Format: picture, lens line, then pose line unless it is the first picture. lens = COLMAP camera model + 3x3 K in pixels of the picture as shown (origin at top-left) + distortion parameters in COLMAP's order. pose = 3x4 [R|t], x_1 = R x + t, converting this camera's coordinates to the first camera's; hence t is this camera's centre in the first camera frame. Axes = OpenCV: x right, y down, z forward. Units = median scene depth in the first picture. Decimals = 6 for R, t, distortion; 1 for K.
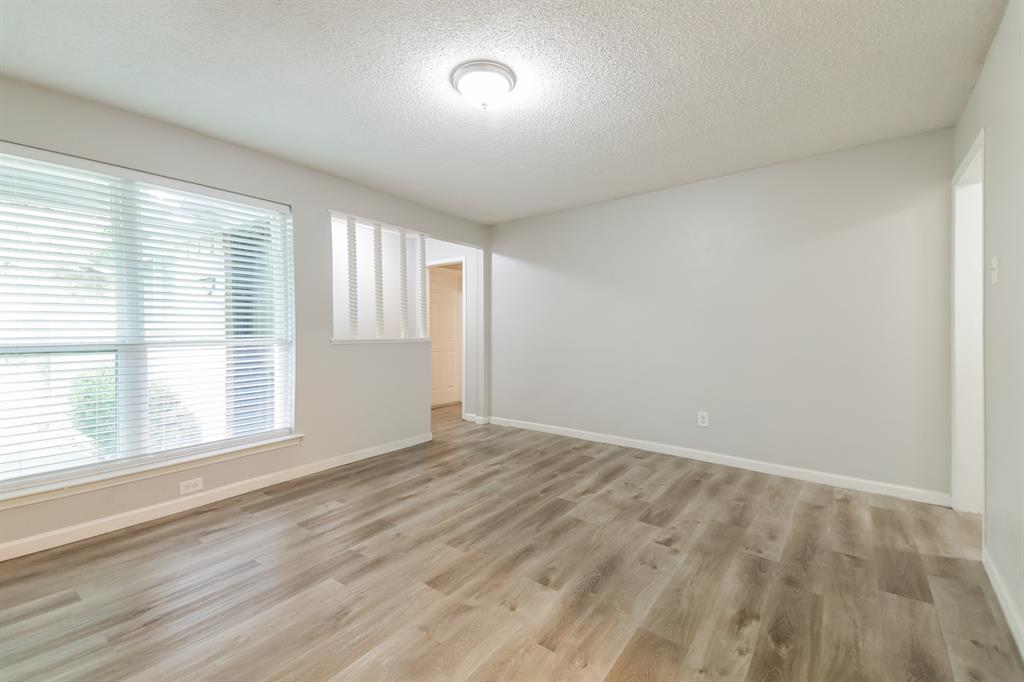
lens RADIAL K [[435.9, 0, 509.0], [0, 435.9, 338.4], [0, 0, 1]] dist [0.128126, -0.061233]
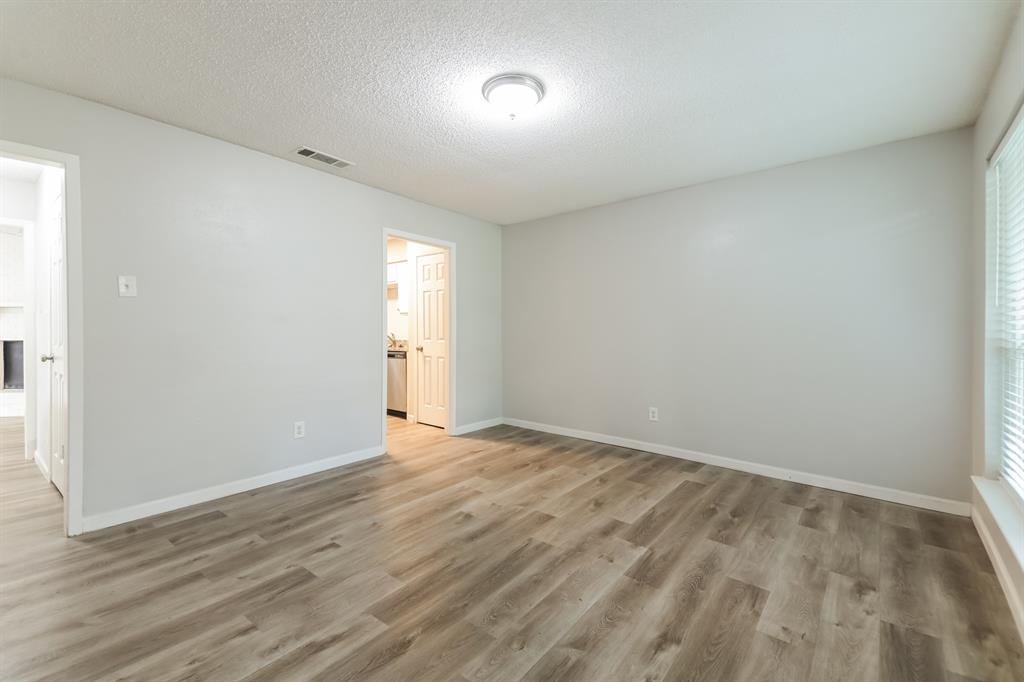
lens RADIAL K [[435.9, 0, 509.0], [0, 435.9, 338.4], [0, 0, 1]] dist [0.128126, -0.061233]
pose [[-0.999317, -0.000344, 0.036958, -0.072649], [0.000907, 0.999427, 0.033835, -0.032073], [-0.036948, 0.033845, -0.998744, 1.768643]]
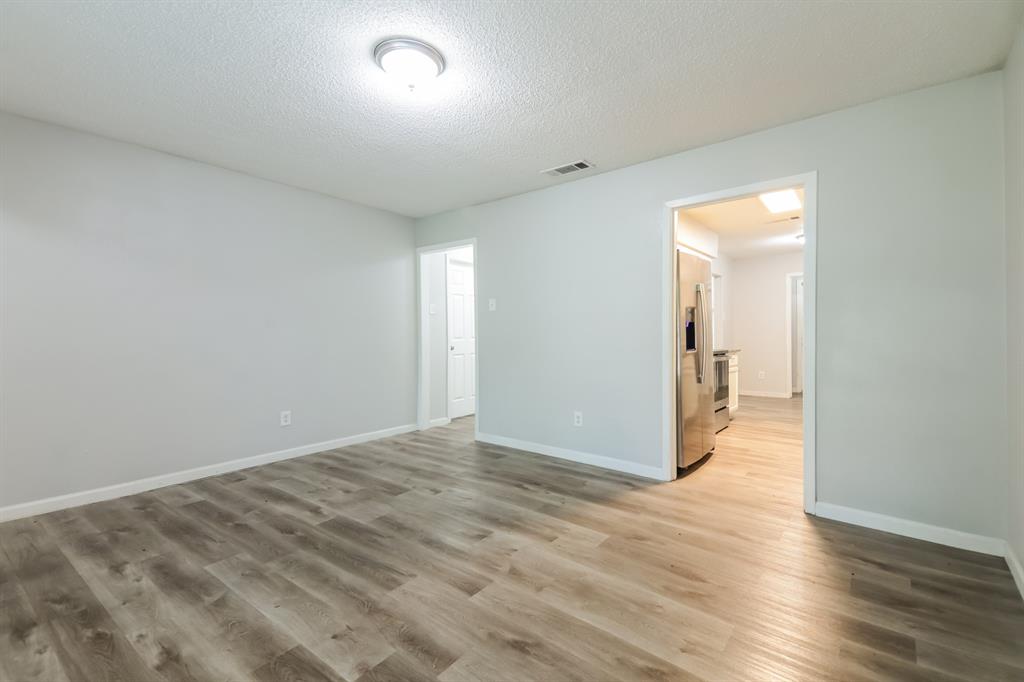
lens RADIAL K [[447.0, 0, 513.1], [0, 447.0, 329.0], [0, 0, 1]] dist [0.121612, -0.049750]
pose [[0.018453, 0.004116, 0.999821, -0.887514], [0.016848, 0.999848, -0.004427, -0.013193], [-0.999688, 0.016927, 0.018381, 0.670922]]
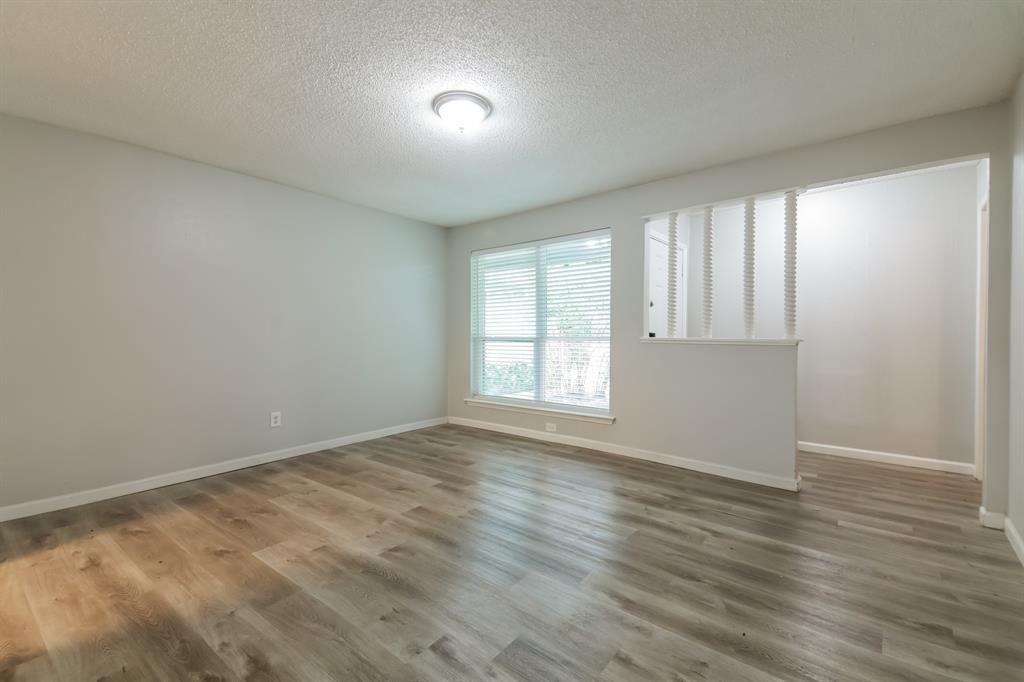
lens RADIAL K [[431.2, 0, 513.1], [0, 431.2, 327.5], [0, 0, 1]] dist [0.126641, -0.055183]
pose [[-0.027929, -0.005557, -0.999594, 0.915709], [-0.017834, 0.999828, -0.005060, -0.016049], [0.999451, 0.017685, -0.028024, 1.006137]]
